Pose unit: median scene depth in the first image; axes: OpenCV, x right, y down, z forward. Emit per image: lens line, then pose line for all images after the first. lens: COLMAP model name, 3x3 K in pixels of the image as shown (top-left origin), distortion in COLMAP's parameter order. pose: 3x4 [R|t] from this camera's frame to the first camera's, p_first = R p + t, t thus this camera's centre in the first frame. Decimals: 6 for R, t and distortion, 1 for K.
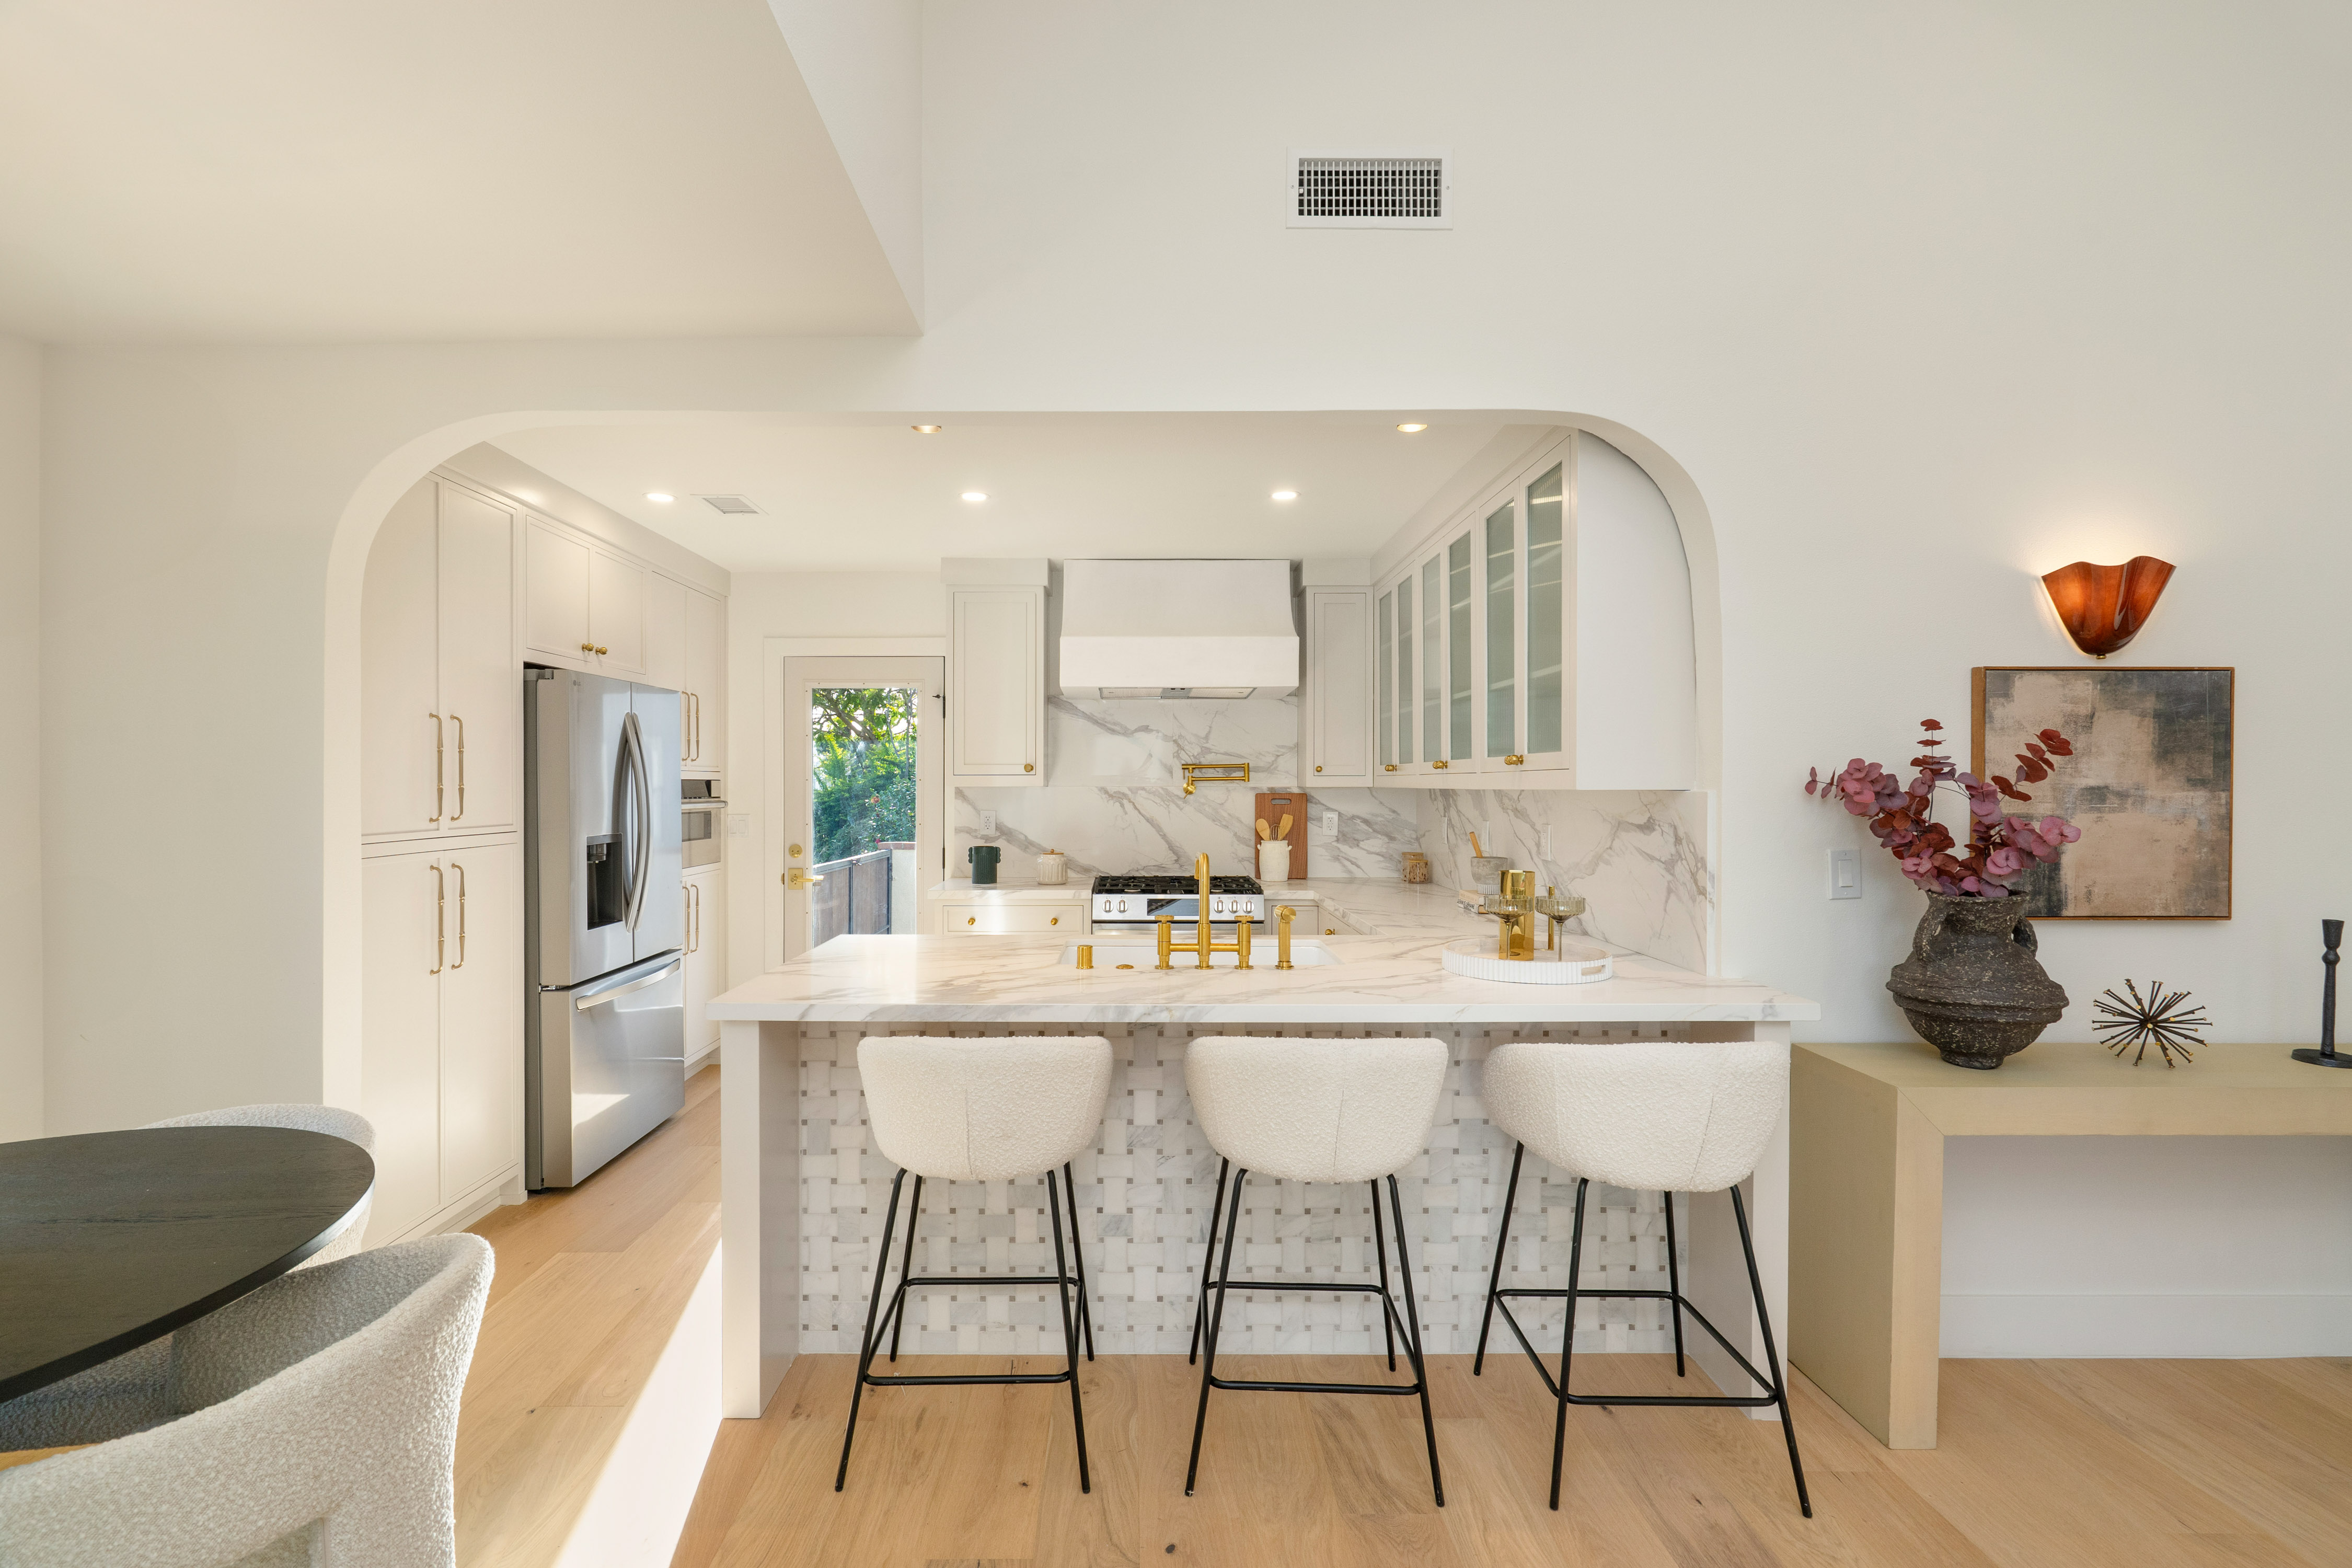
lens RADIAL K [[1061.5, 0, 1130.9], [0, 1061.5, 780.5], [0, 0, 1]] dist [-0.006015, 0.001348]
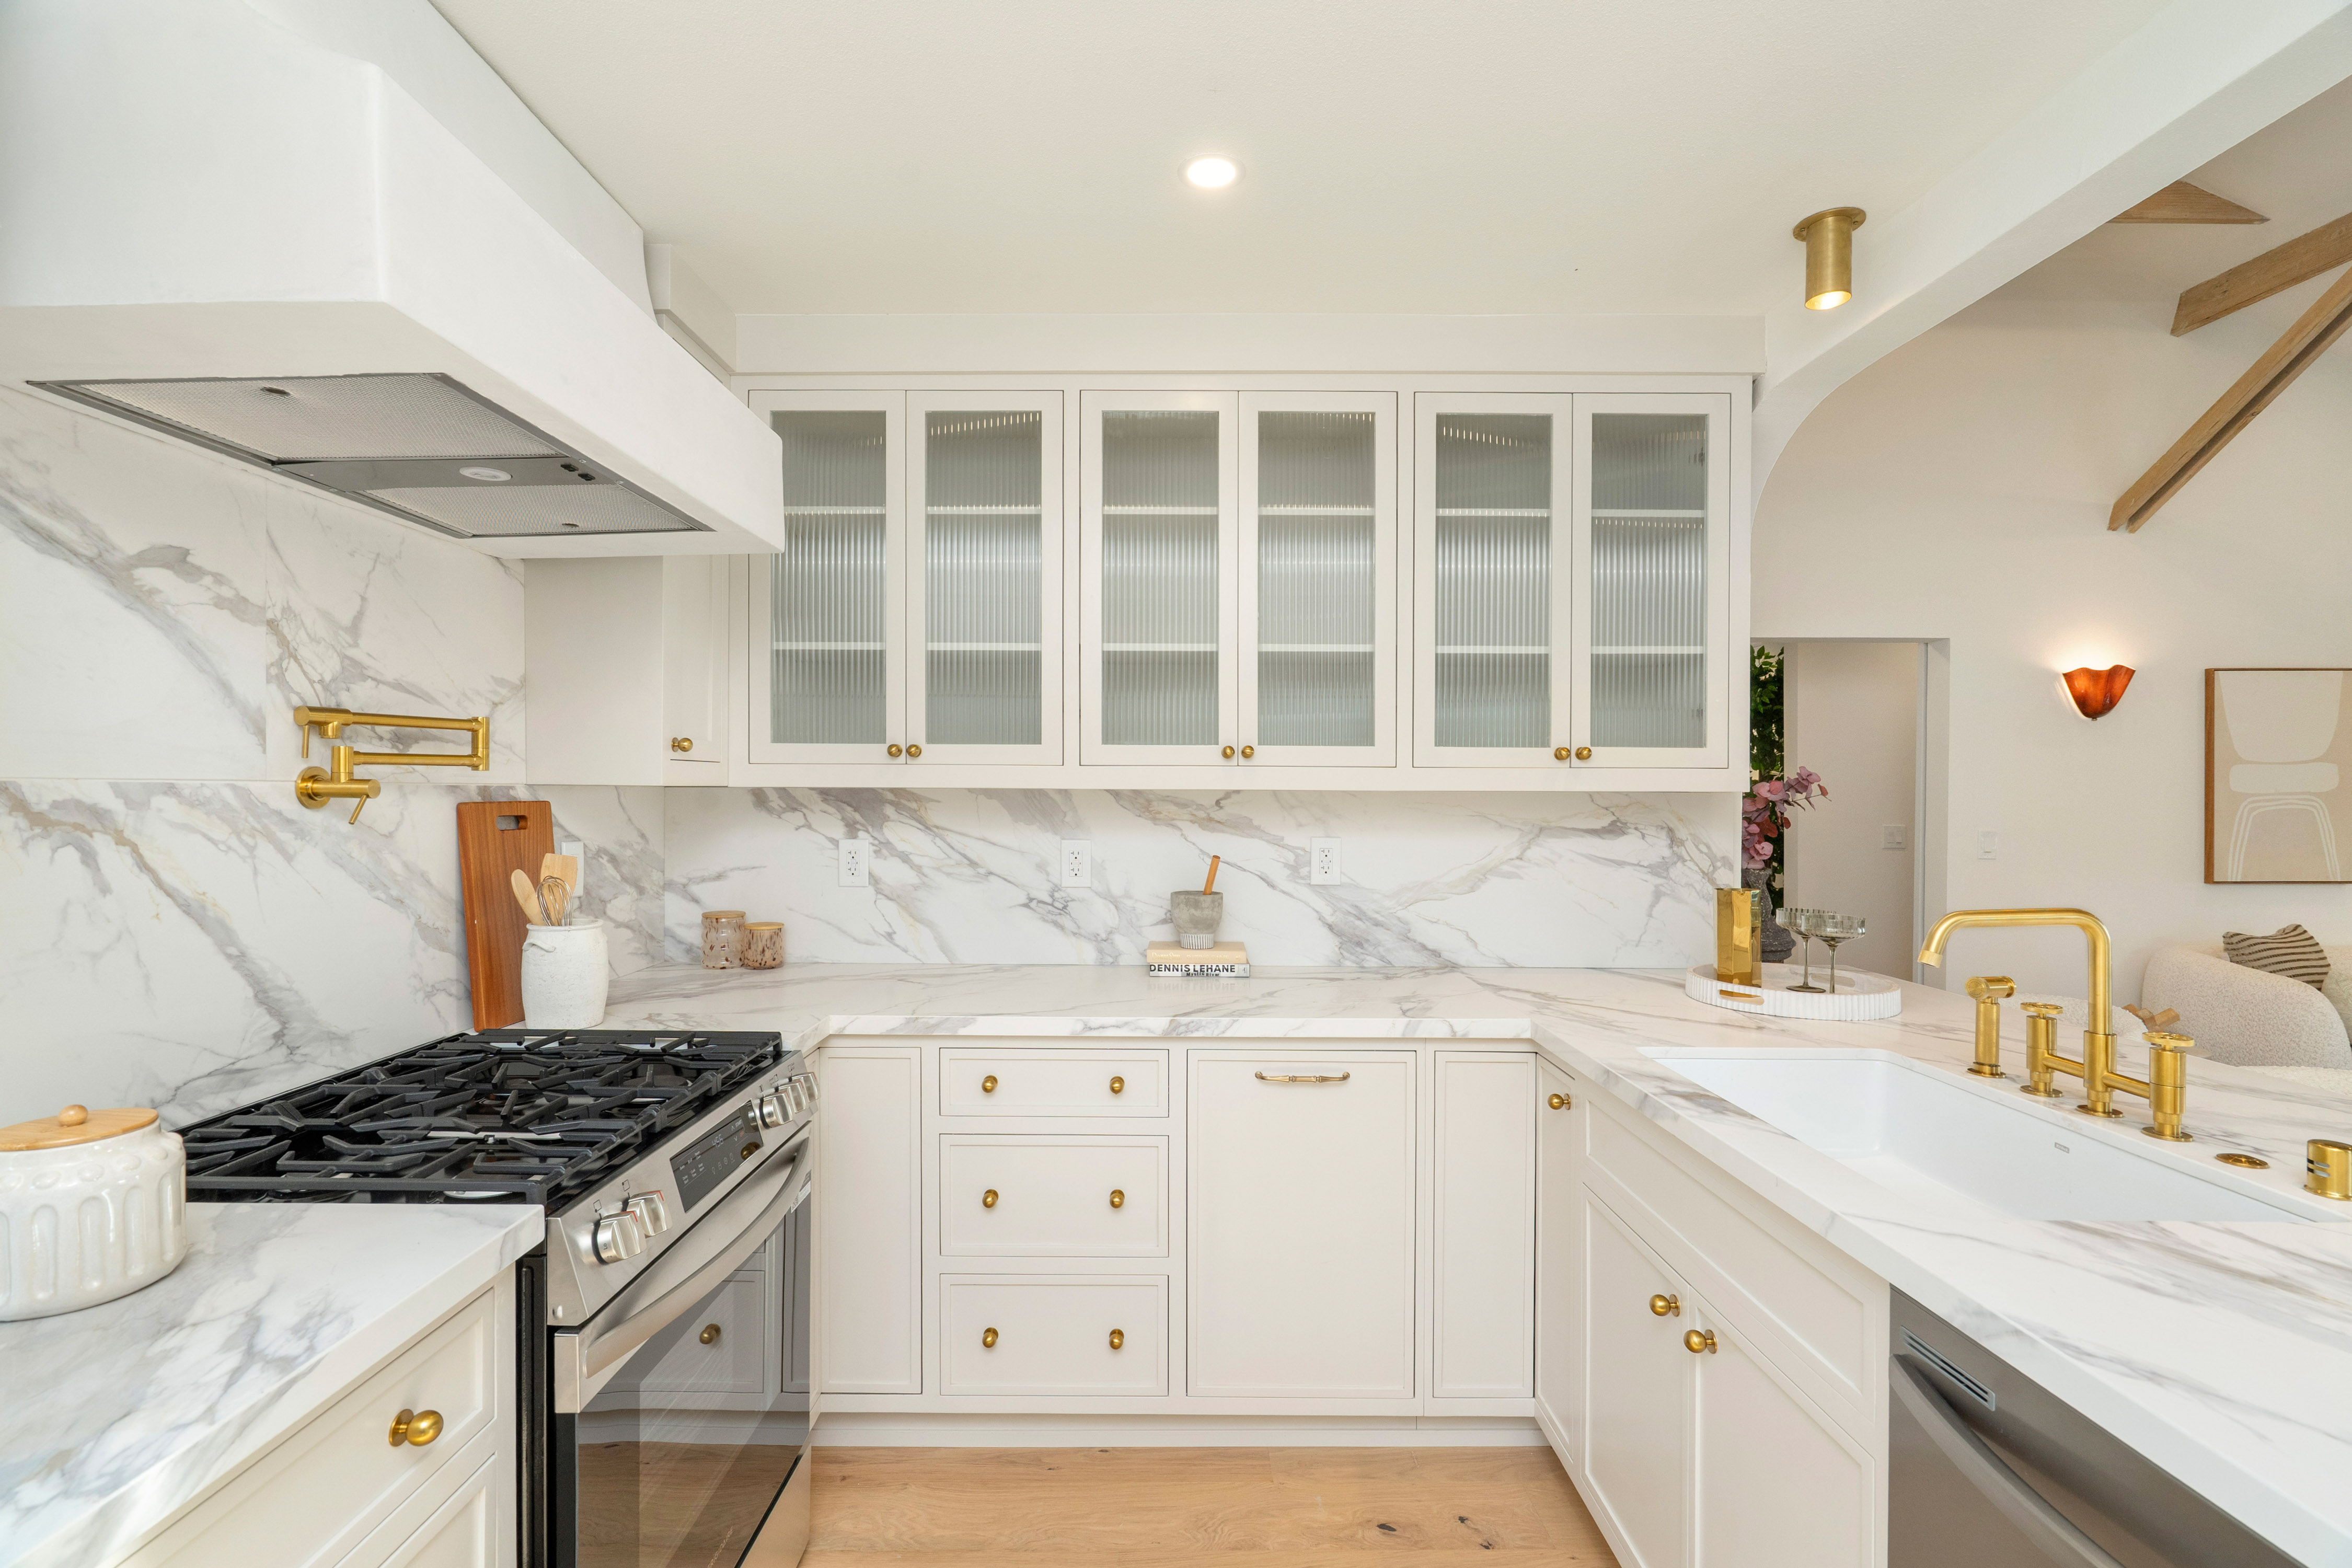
lens RADIAL K [[1061.5, 0, 1164.3], [0, 1061.5, 787.6], [0, 0, 1]] dist [-0.006015, 0.001348]
pose [[0.006754, 0.001614, 0.999976, -0.465297], [-0.009088, 0.999957, -0.001553, 0.010356], [-0.999936, -0.009078, 0.006768, 1.426955]]
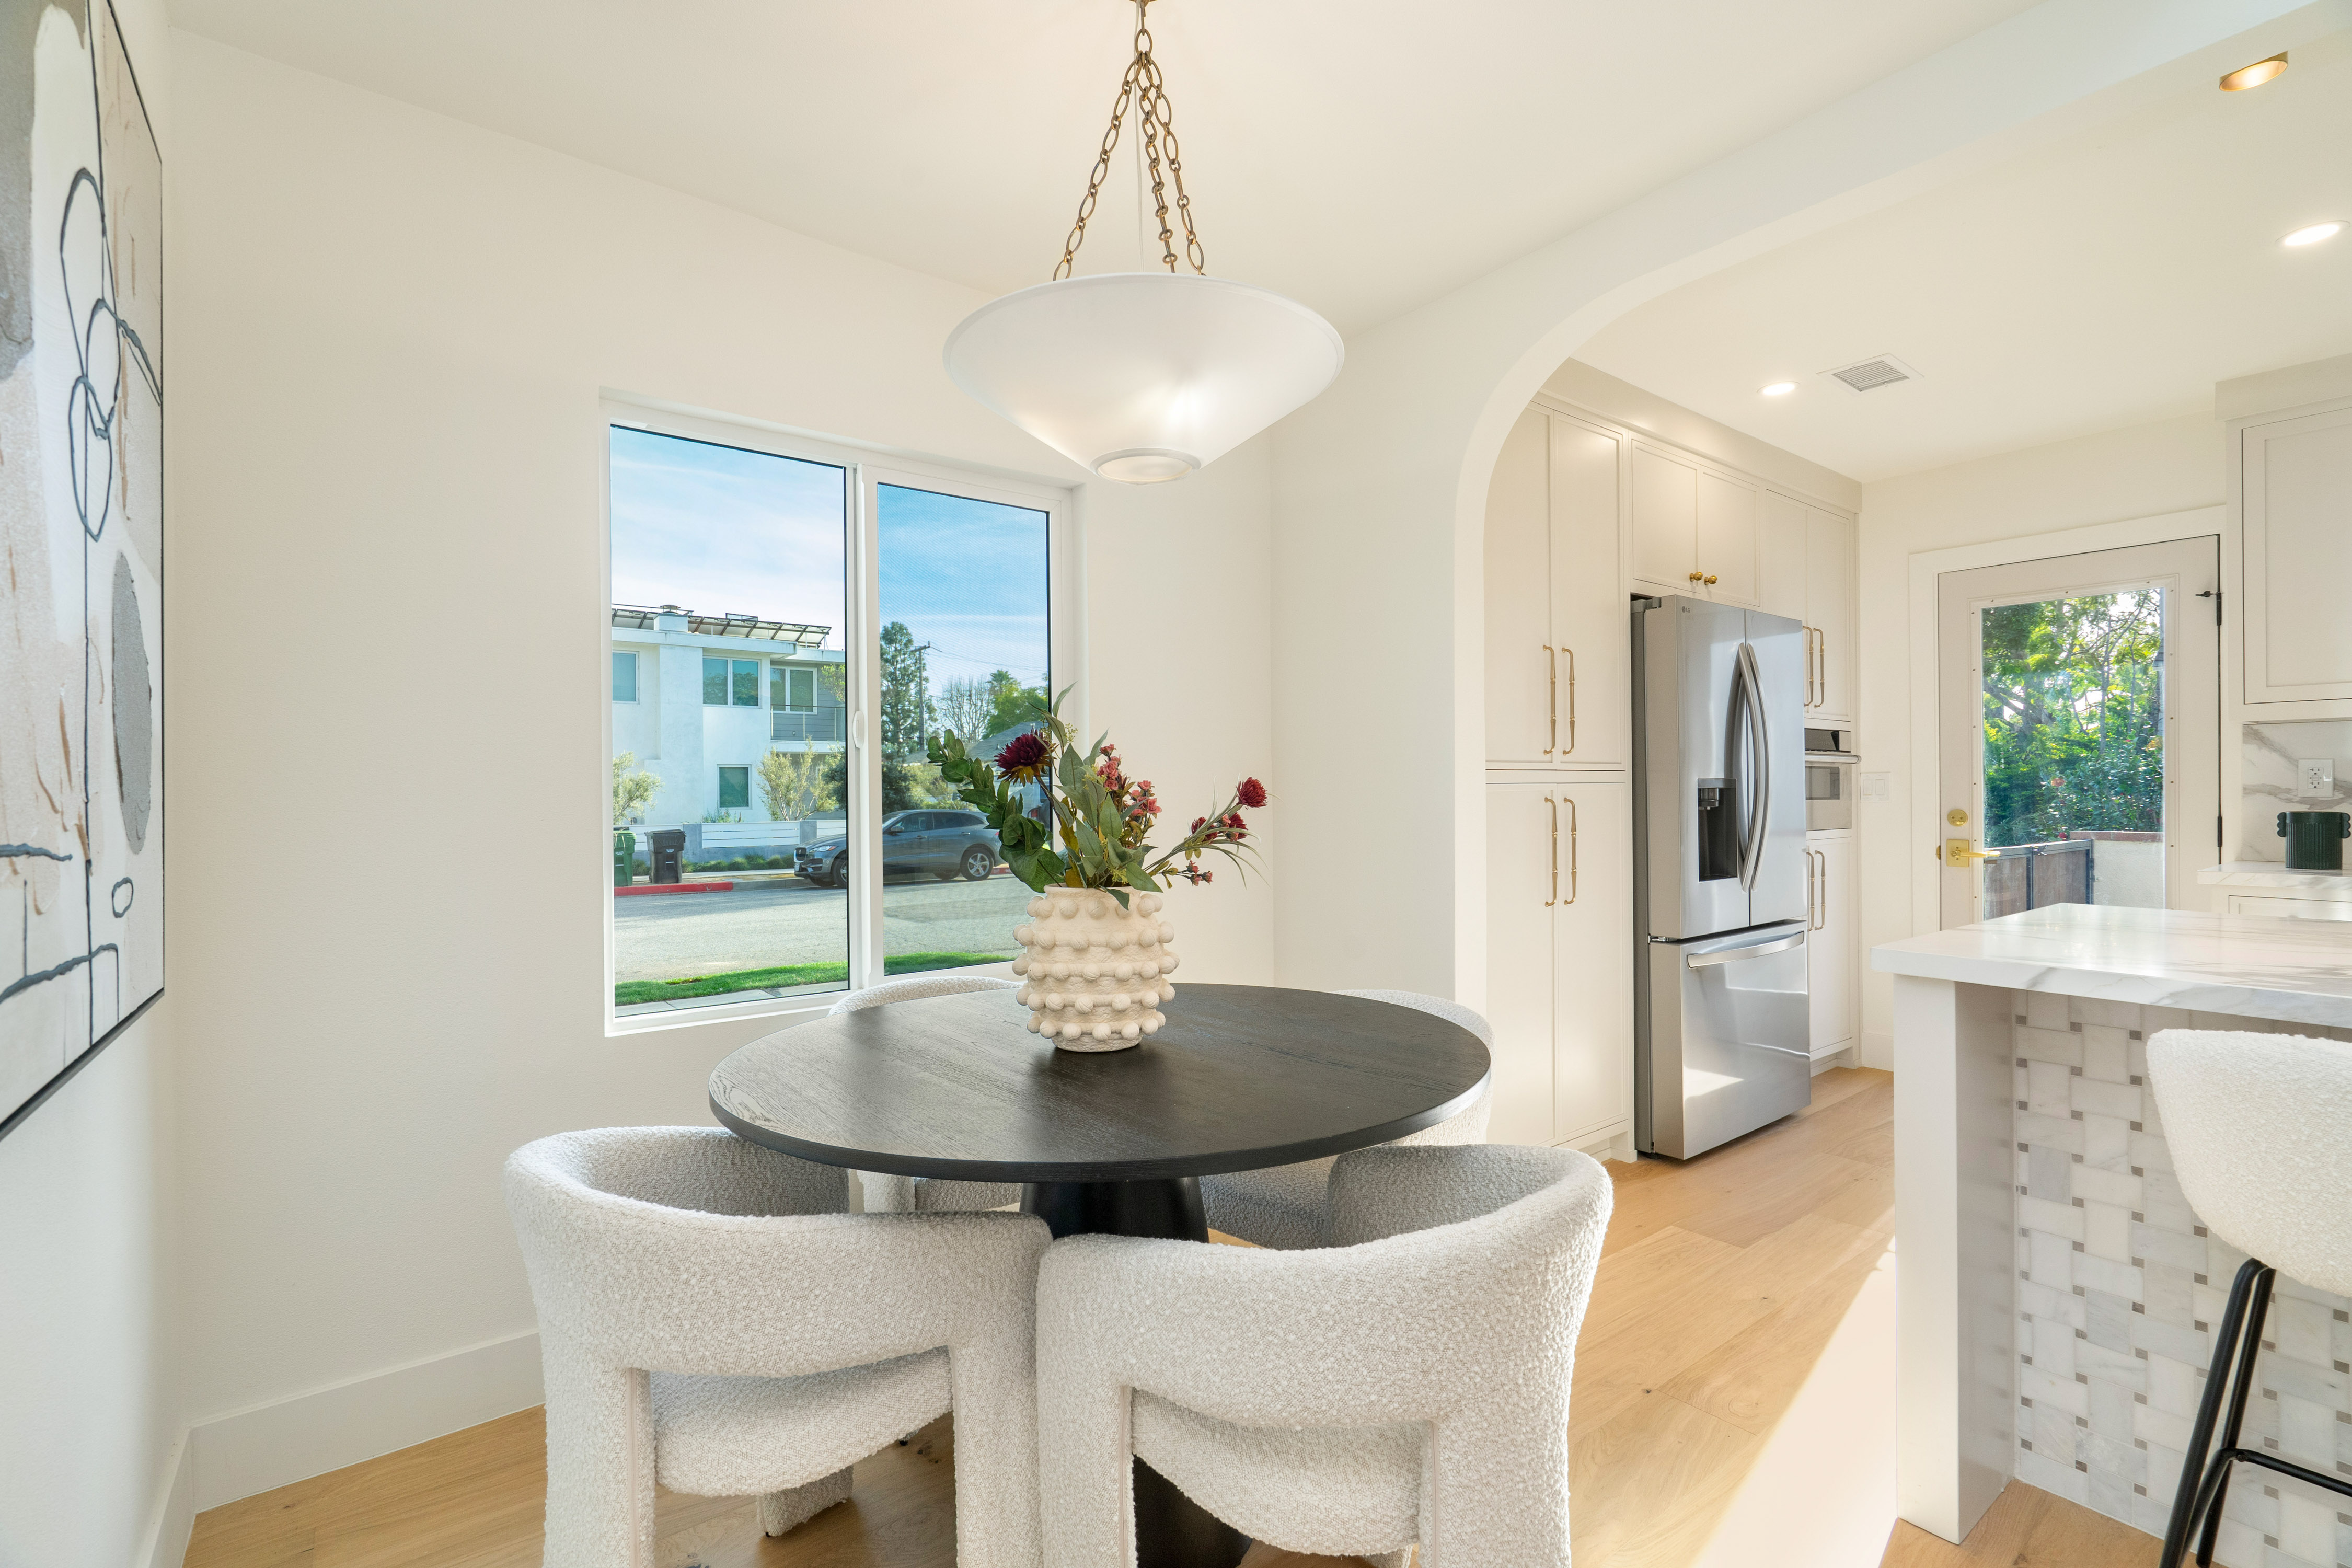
lens RADIAL K [[1061.5, 0, 1178.5], [0, 1061.5, 792.8], [0, 0, 1]] dist [-0.006015, 0.001348]
pose [[0.606923, 0.000096, -0.794760, -0.082401], [0.008147, 0.999947, 0.006342, 0.071772], [0.794719, -0.010324, 0.606890, 0.128201]]
